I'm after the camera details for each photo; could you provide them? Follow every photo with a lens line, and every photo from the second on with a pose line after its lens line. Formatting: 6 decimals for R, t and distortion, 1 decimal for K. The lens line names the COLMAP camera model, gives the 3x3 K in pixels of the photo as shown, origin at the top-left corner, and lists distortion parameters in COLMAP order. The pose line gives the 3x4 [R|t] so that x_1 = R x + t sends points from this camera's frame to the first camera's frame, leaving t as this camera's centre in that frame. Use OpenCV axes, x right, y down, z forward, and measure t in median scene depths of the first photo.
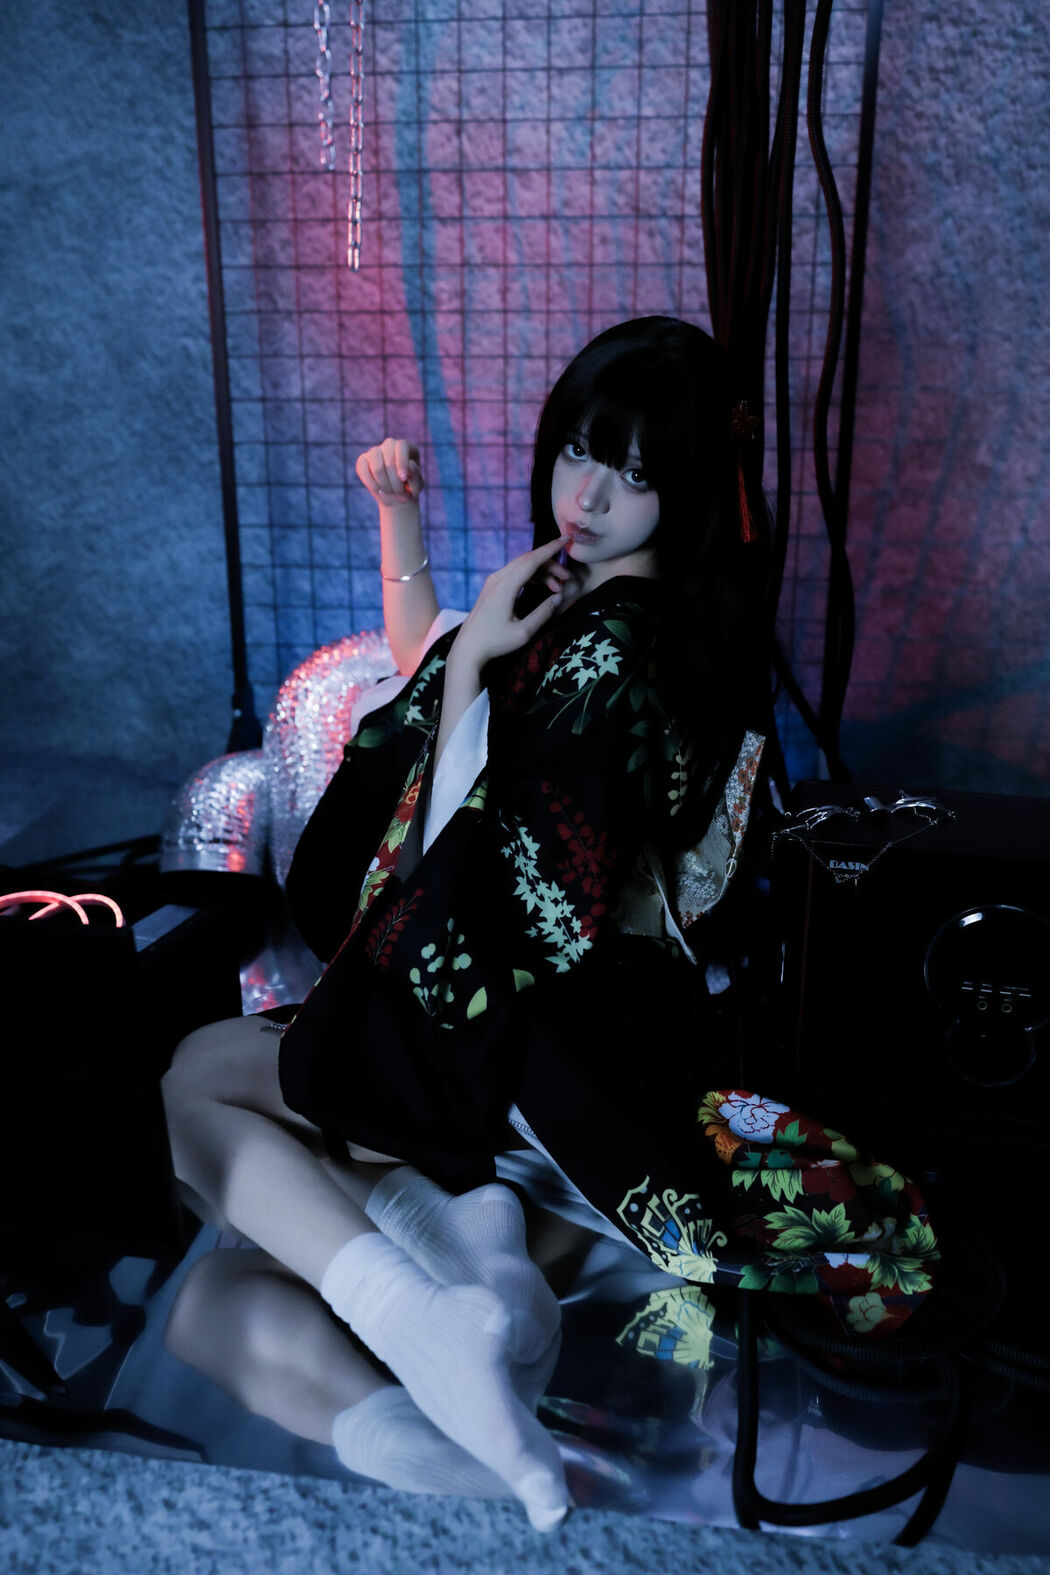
lens RADIAL K [[1488.7, 0, 523.1], [0, 1488.7, 779.6], [0, 0, 1]] dist [0.000630, -0.003535]
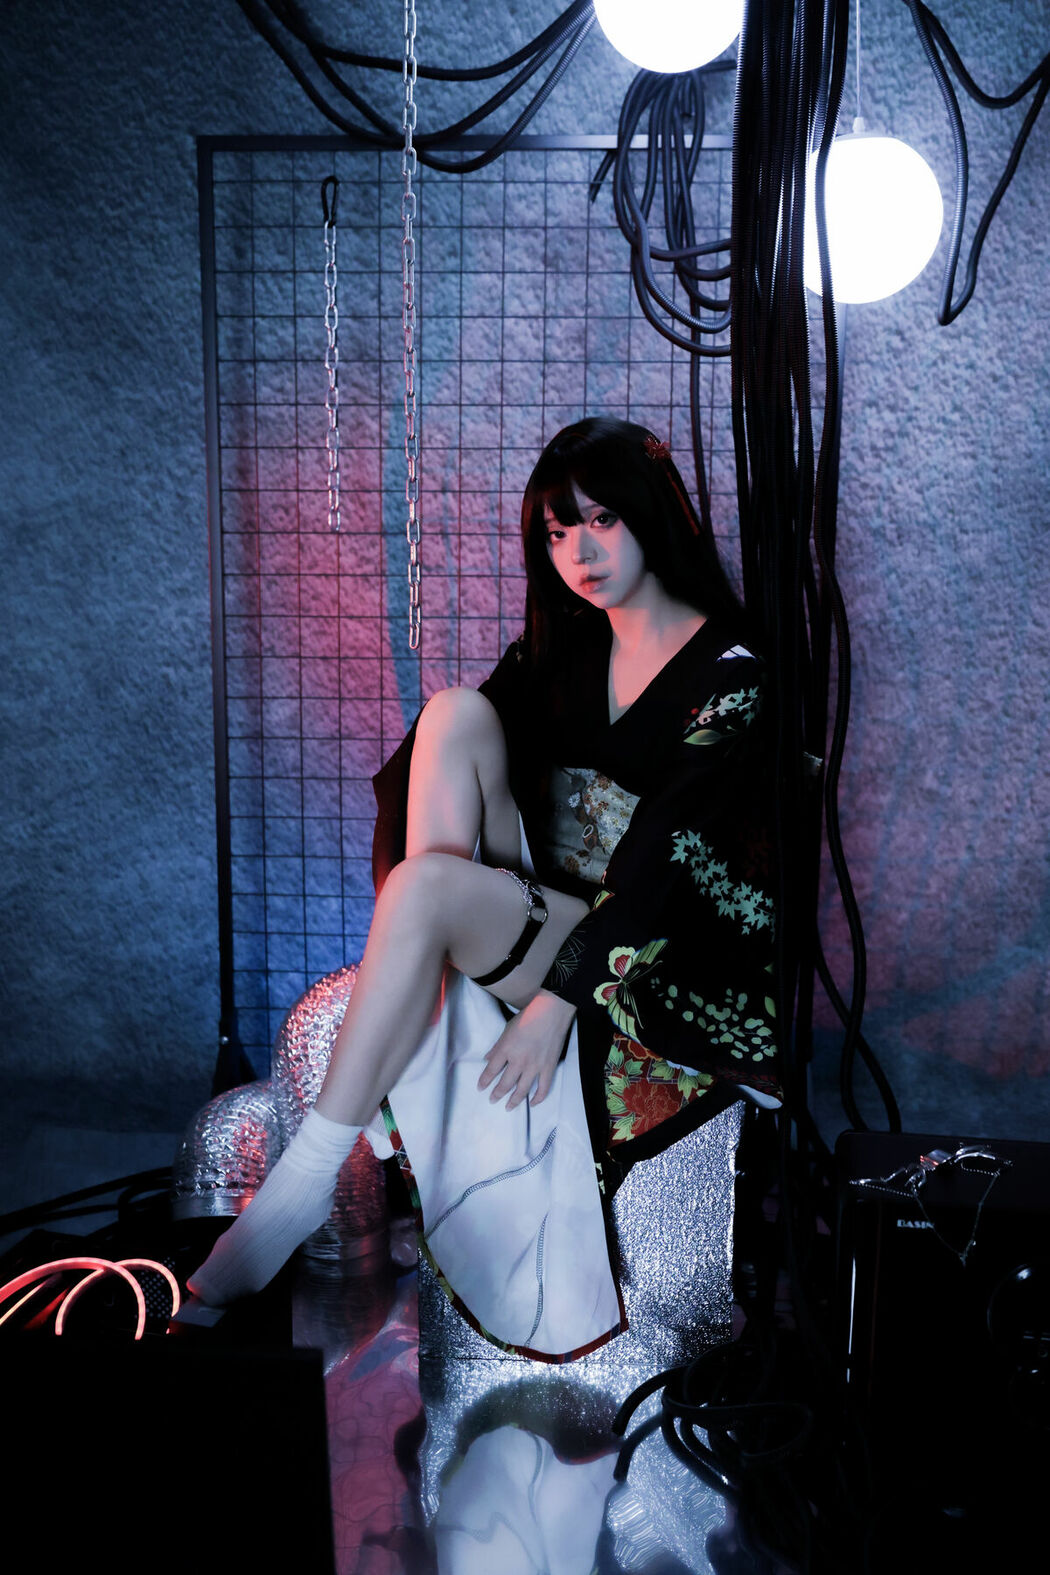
lens RADIAL K [[1544.8, 0, 520.3], [0, 1544.8, 781.5], [0, 0, 1]] dist [-0.001010, -0.003329]
pose [[0.993433, -0.008979, 0.114064, -0.120414], [0.025285, 0.989497, -0.142324, -0.068387], [-0.111588, 0.144273, 0.983226, -0.073257]]
